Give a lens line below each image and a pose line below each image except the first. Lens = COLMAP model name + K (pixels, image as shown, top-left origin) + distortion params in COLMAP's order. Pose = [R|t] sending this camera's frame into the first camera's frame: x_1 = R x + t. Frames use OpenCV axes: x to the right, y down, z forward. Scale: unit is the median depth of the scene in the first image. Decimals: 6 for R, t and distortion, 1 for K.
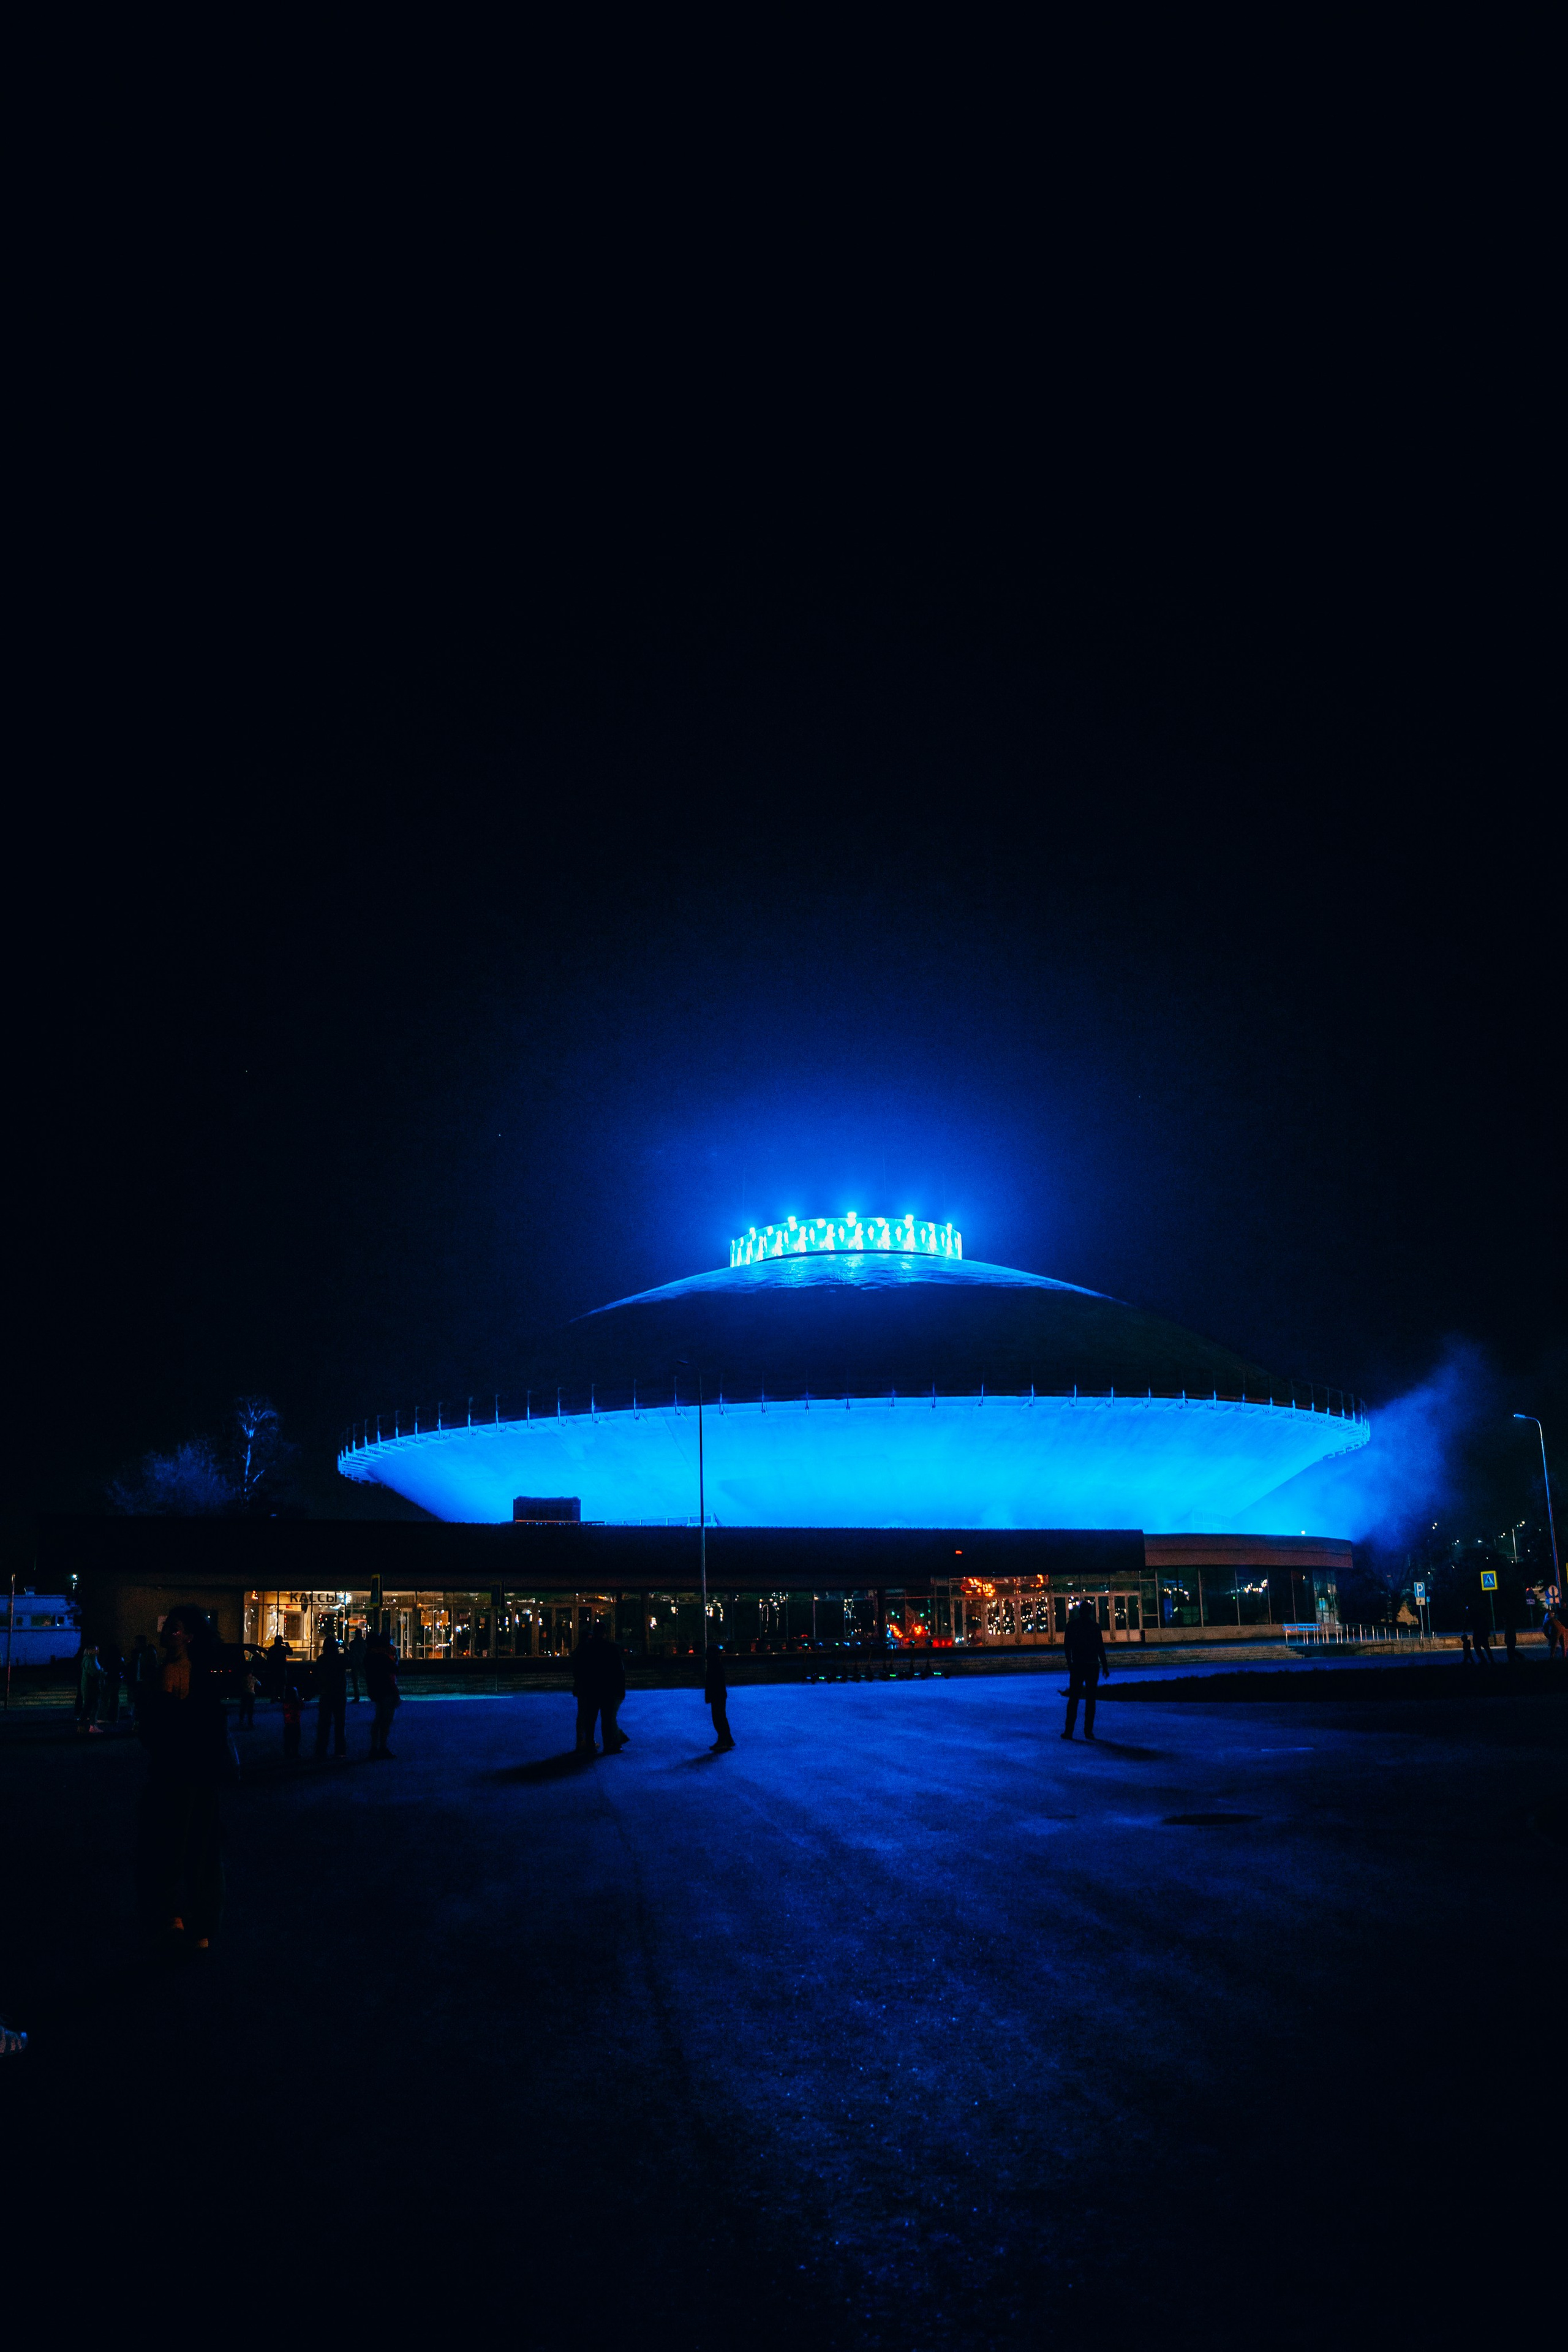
lens RADIAL K [[1896.6, 0, 783.8], [0, 1896.6, 1175.6], [0, 0, 1]] dist [-0.076033, 0.041979]
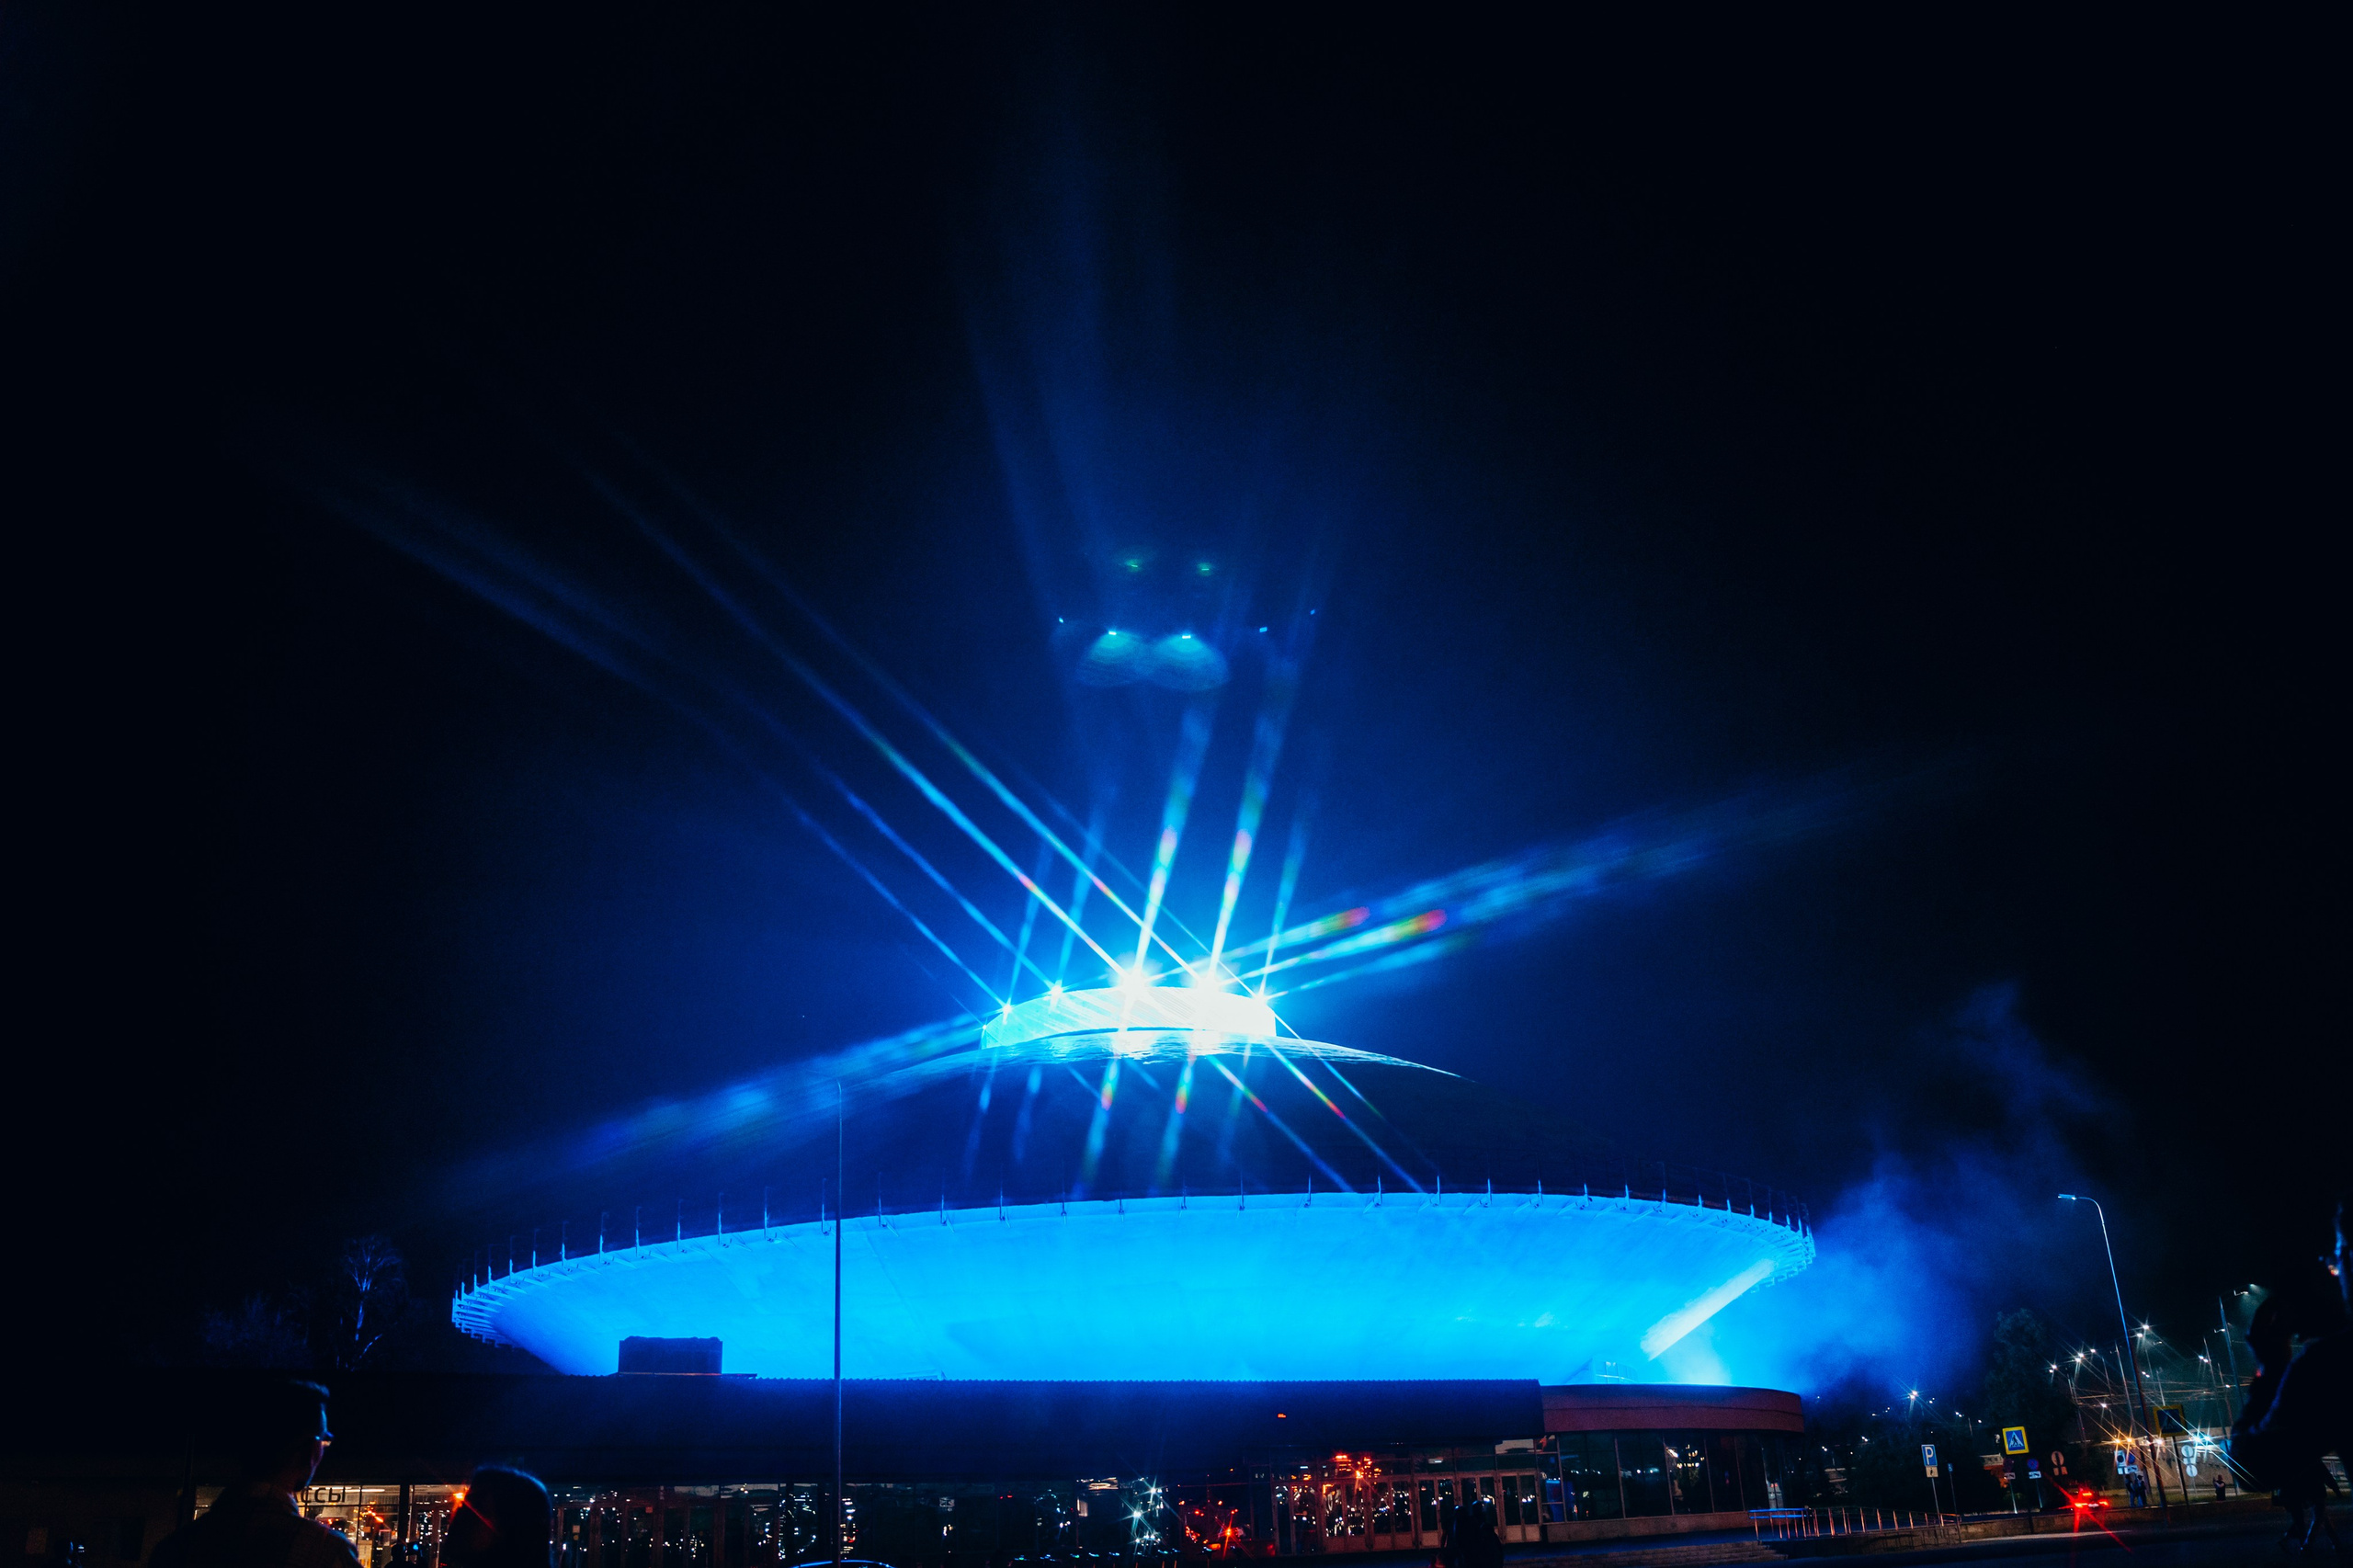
lens RADIAL K [[1966.4, 0, 1157.1], [0, 1966.4, 789.3], [0, 0, 1]] dist [-0.081393, 0.034724]
pose [[0.999274, -0.008697, 0.037099, 0.020148], [0.013486, 0.991308, -0.130868, 0.058483], [-0.035639, 0.131273, 0.990705, 0.237960]]
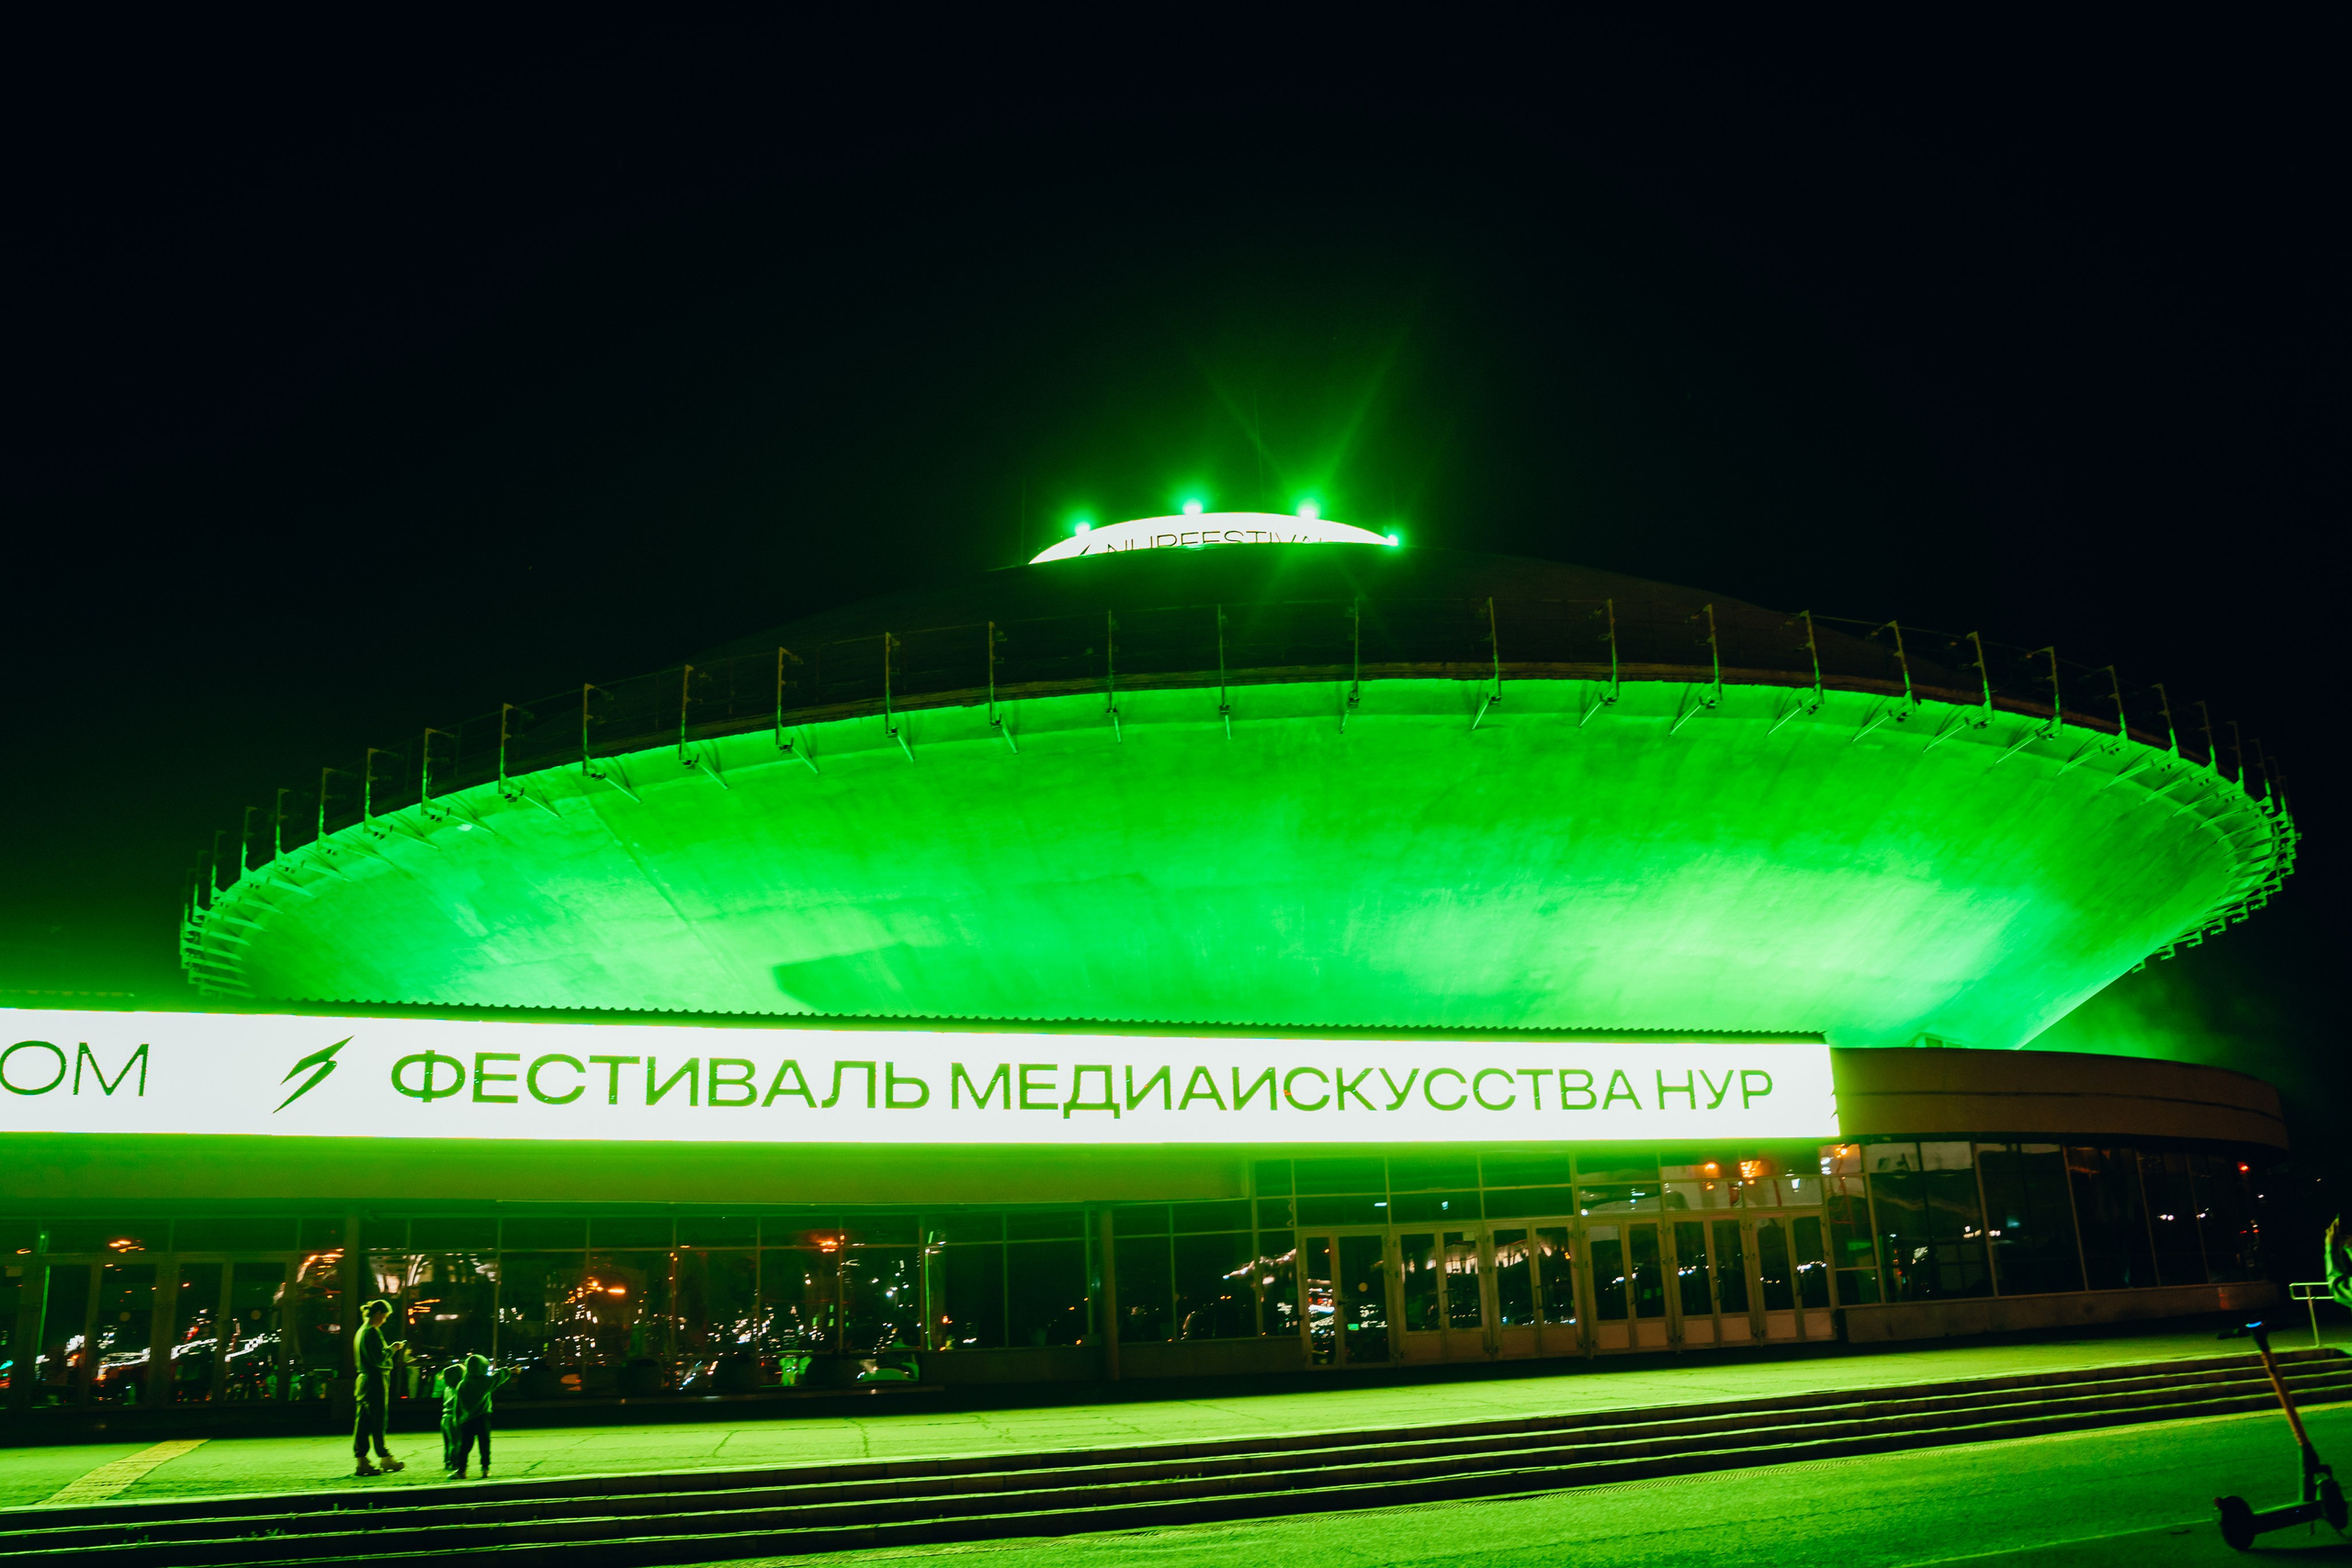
lens RADIAL K [[1896.5, 0, 1186.8], [0, 1896.5, 768.4], [0, 0, 1]] dist [-0.076033, 0.041979]
pose [[0.992988, -0.049843, -0.107196, 0.104921], [0.045263, 0.997972, -0.044750, 0.141104], [0.109209, 0.039585, 0.993230, 0.597253]]
